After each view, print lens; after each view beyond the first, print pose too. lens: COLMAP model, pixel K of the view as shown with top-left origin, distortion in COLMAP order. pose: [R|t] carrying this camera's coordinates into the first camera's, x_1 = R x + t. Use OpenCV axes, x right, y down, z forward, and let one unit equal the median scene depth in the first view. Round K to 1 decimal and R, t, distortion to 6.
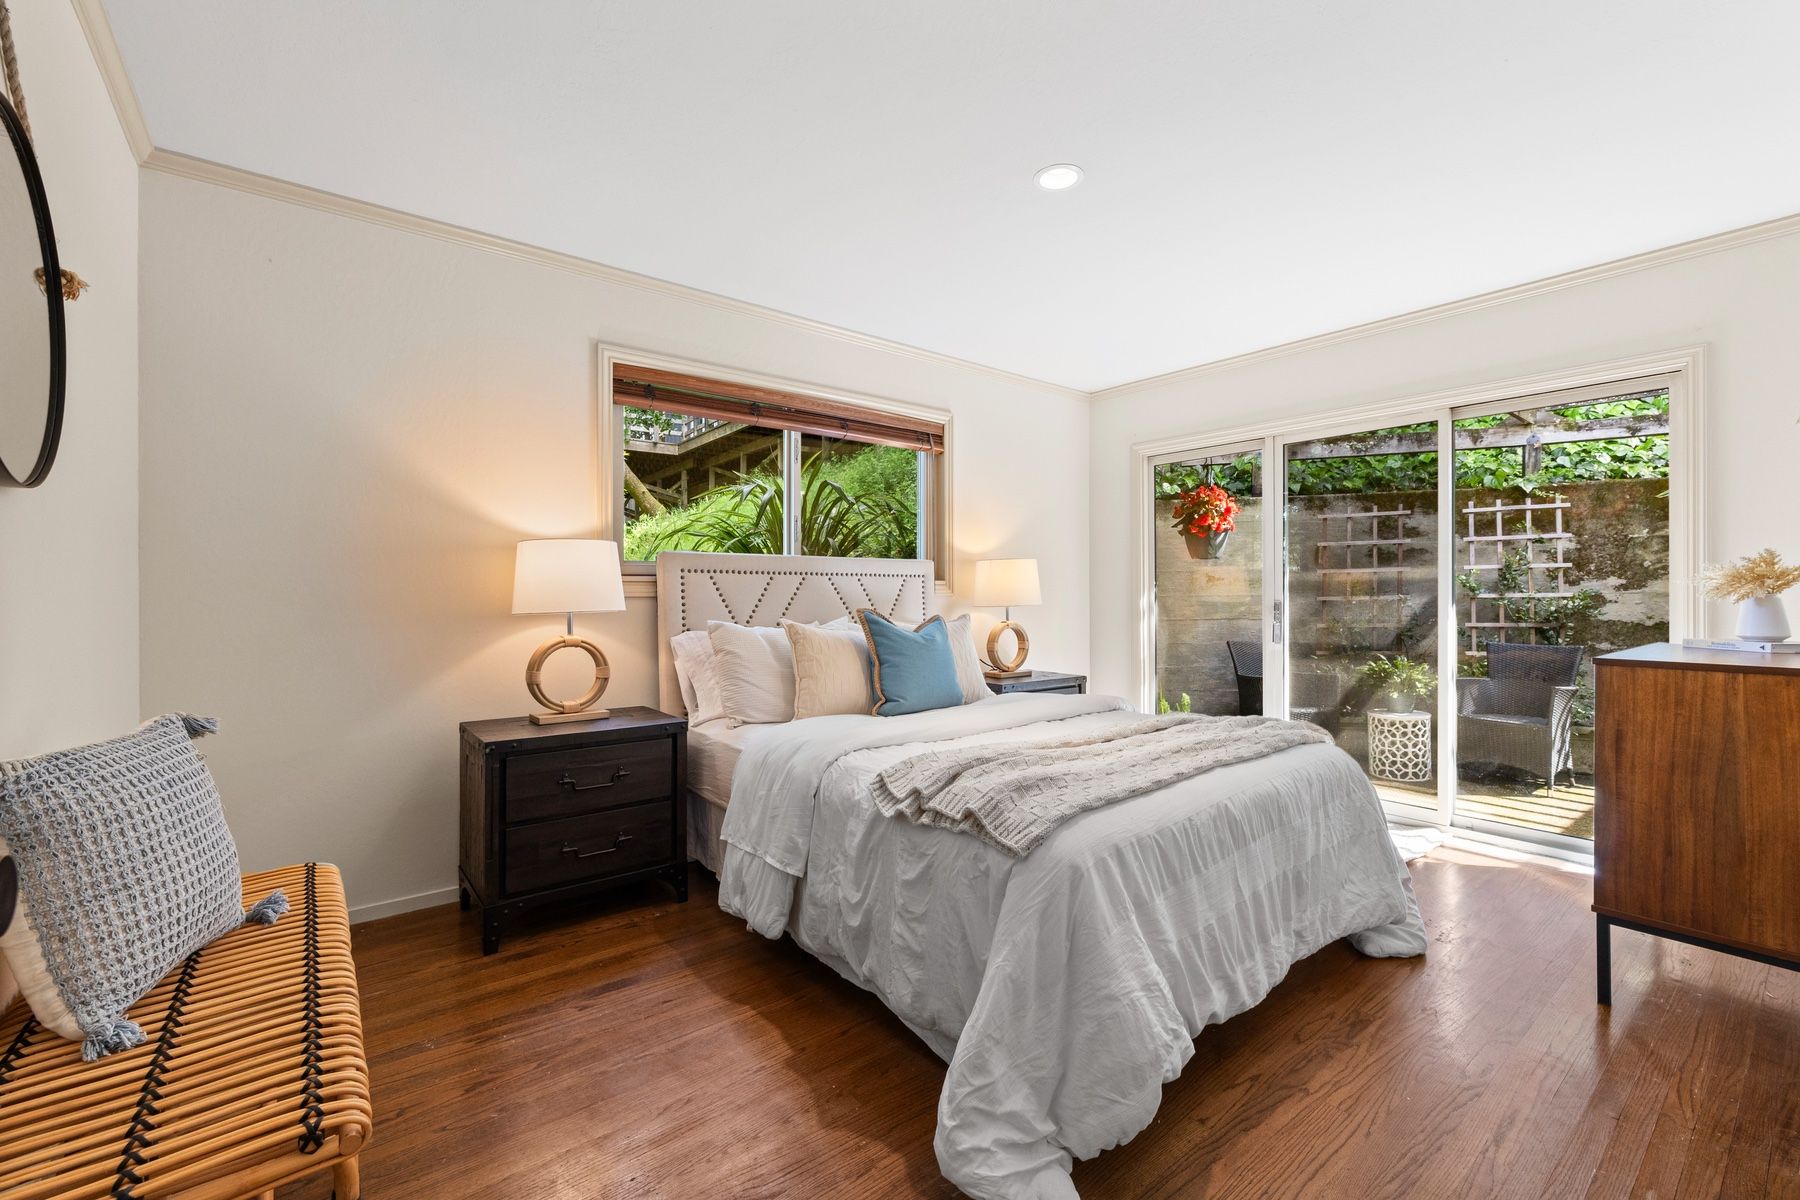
lens RADIAL K [[754.2, 0, 905.5], [0, 754.2, 594.0], [0, 0, 1]] dist [-0.001527, -0.000395]
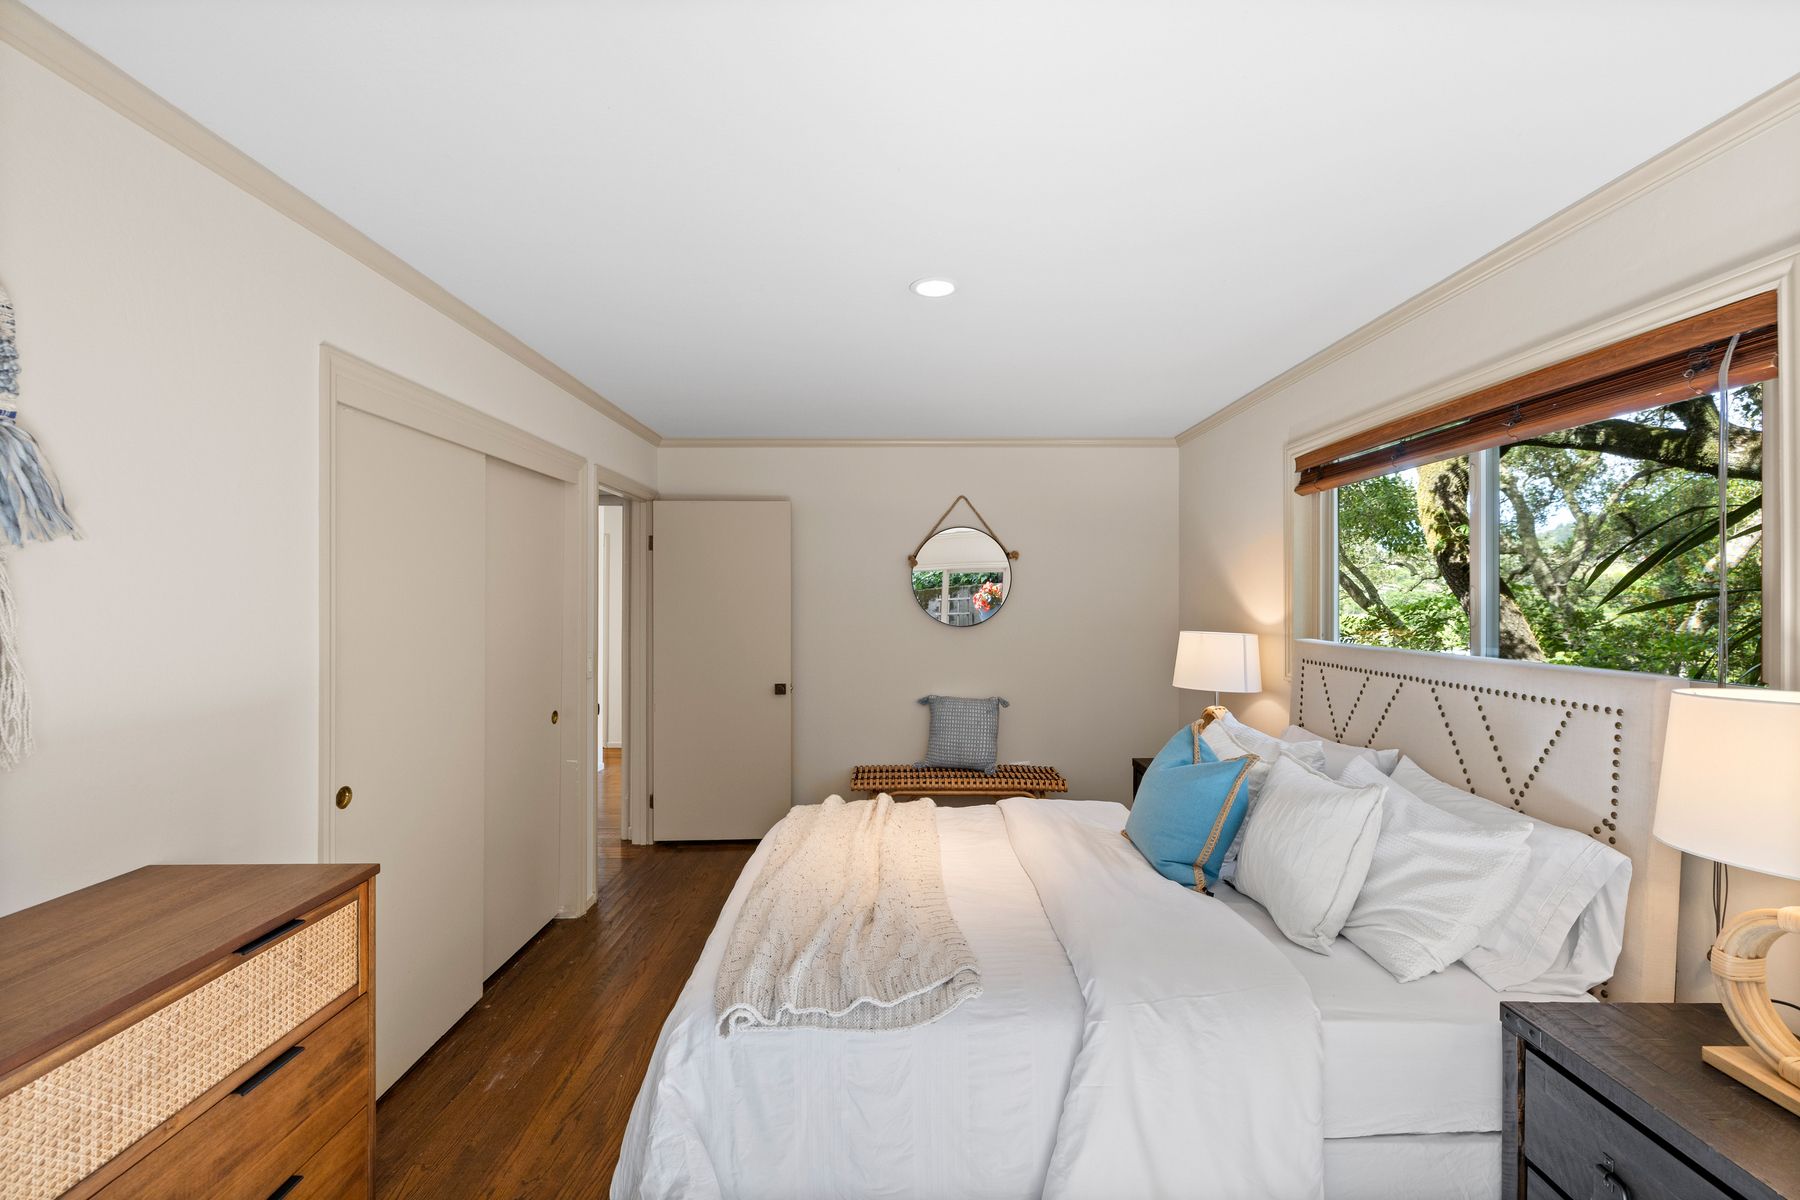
lens RADIAL K [[754.2, 0, 897.5], [0, 754.2, 601.7], [0, 0, 1]] dist [-0.001527, -0.000395]
pose [[-0.625356, 0.004618, -0.780326, 0.472381], [-0.000975, 0.999977, 0.006700, -0.069043], [0.780339, 0.004951, -0.625337, 0.744151]]
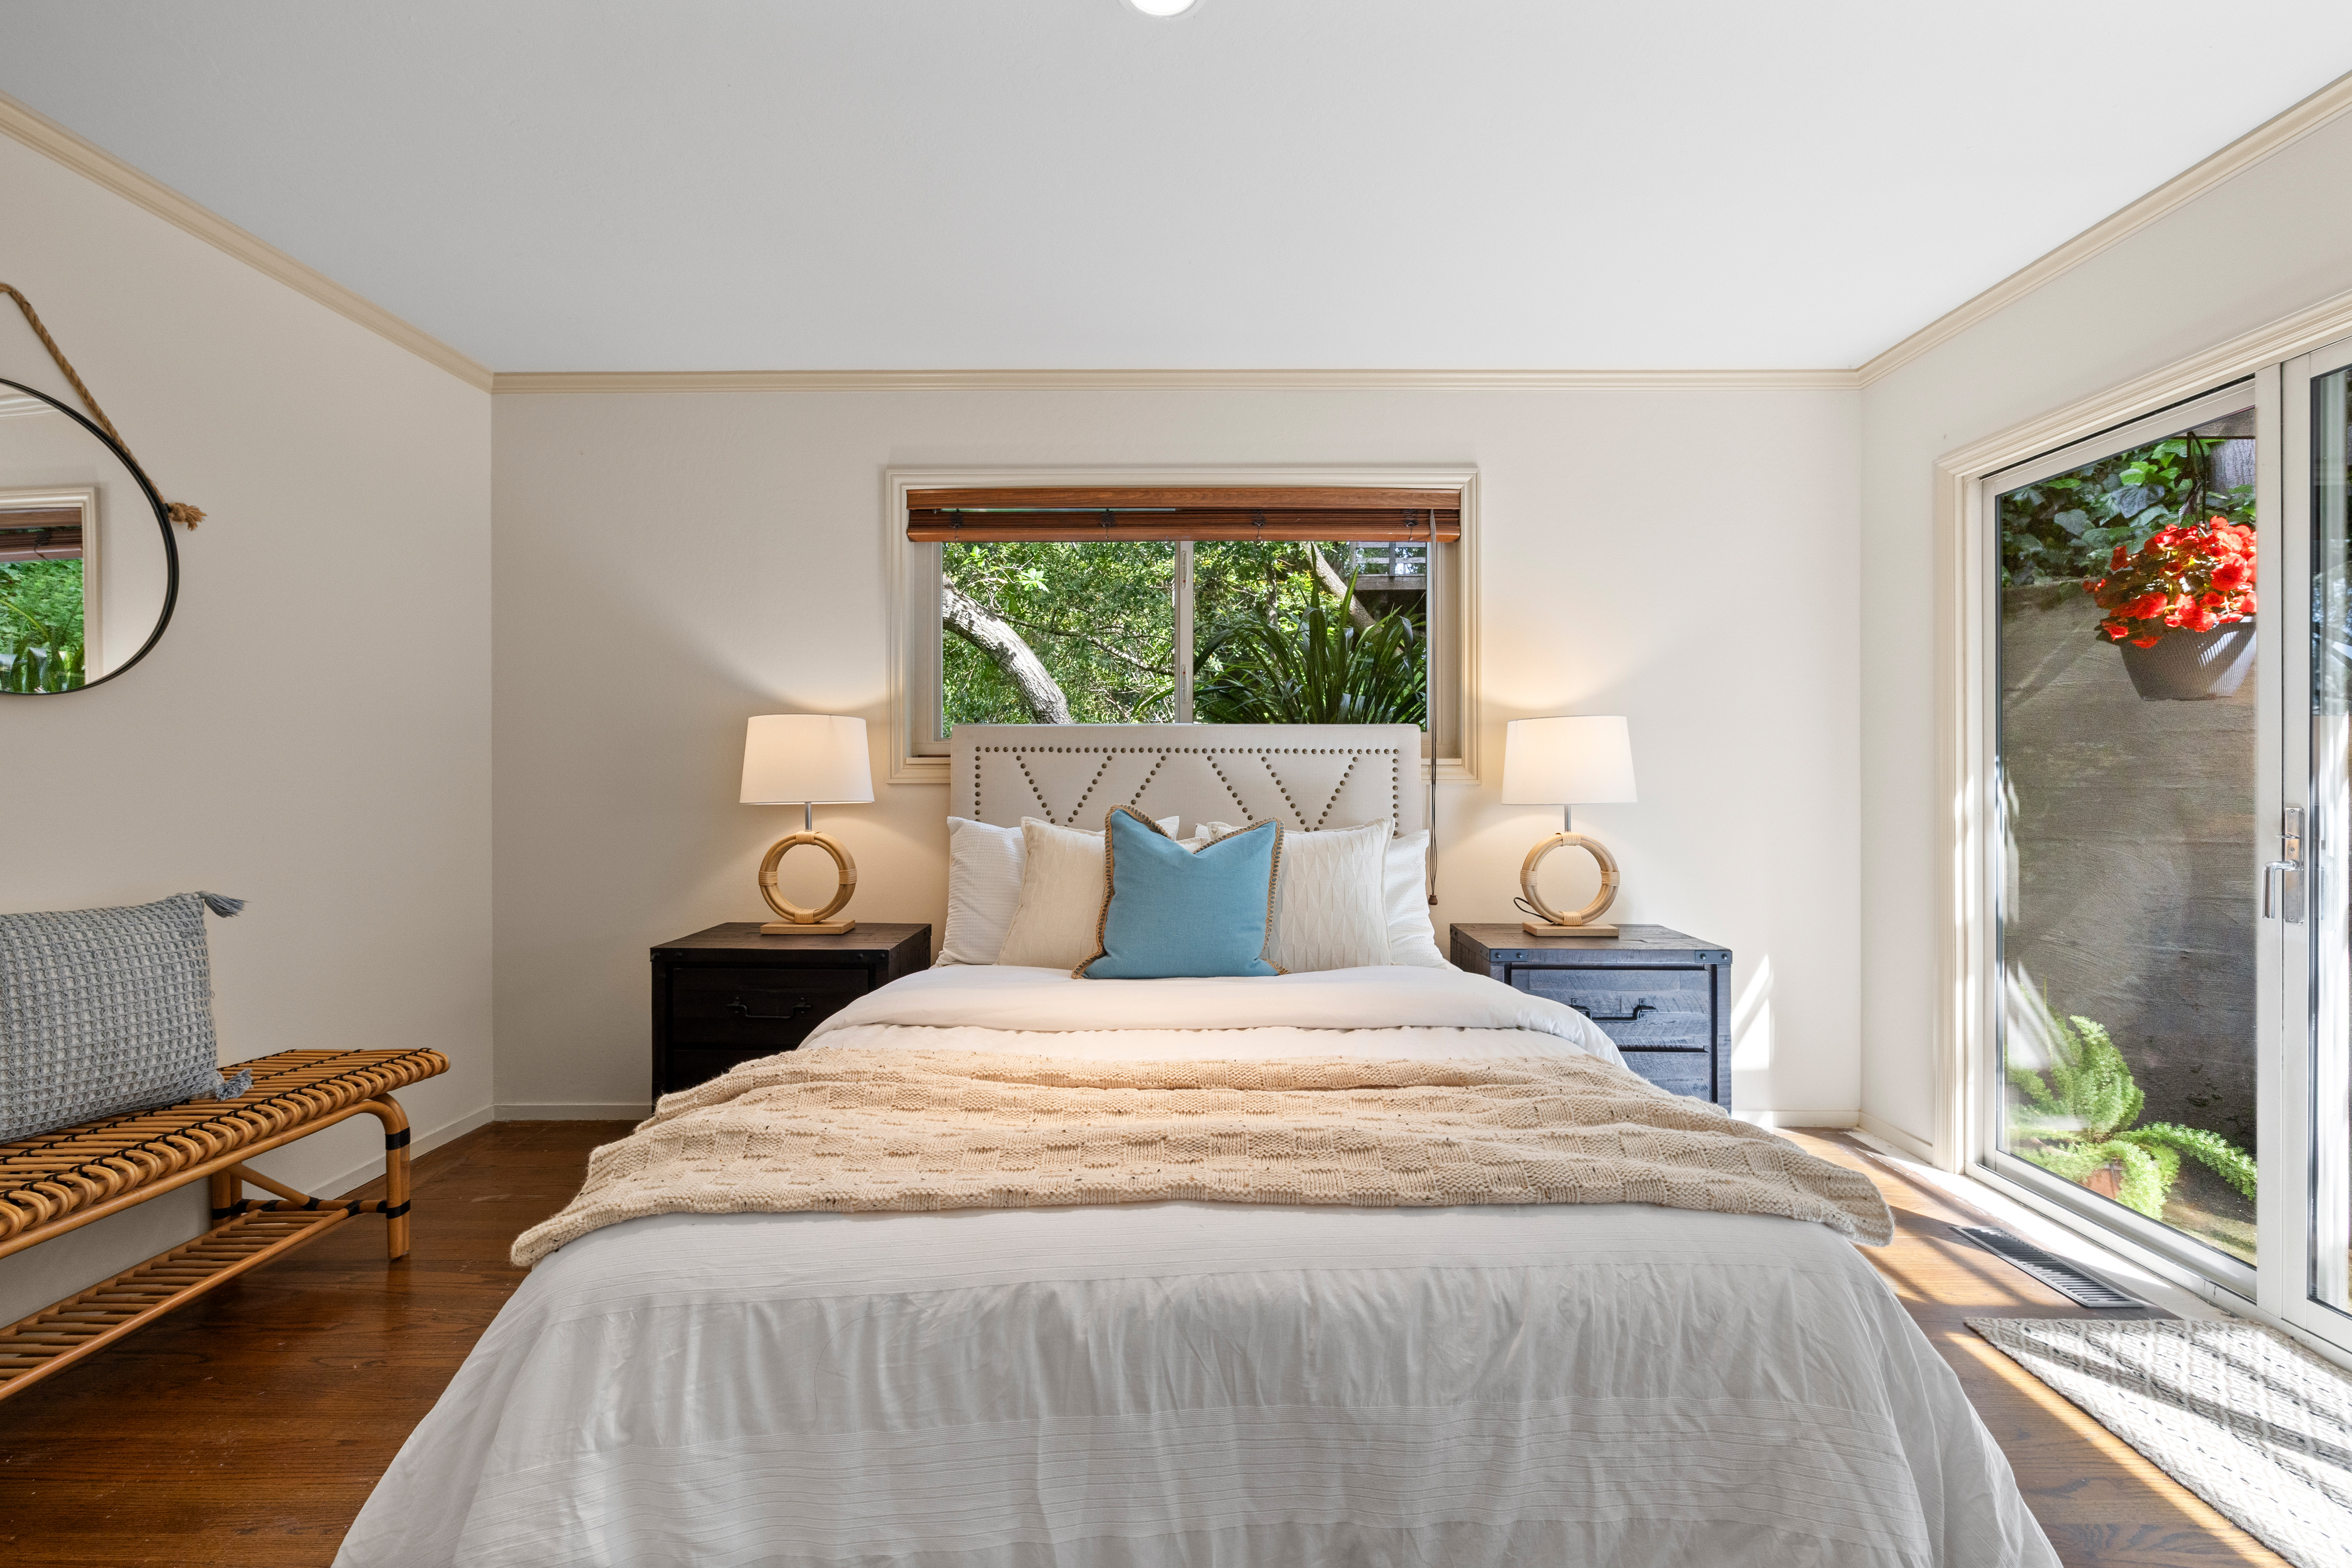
lens RADIAL K [[985.4, 0, 1181.3], [0, 985.4, 777.0], [0, 0, 1]] dist [-0.001527, -0.000395]
pose [[0.774149, 0.002212, -0.633000, 0.301345], [-0.002808, 0.999996, 0.000061, -0.002513], [0.632998, 0.001730, 0.774152, 0.227950]]
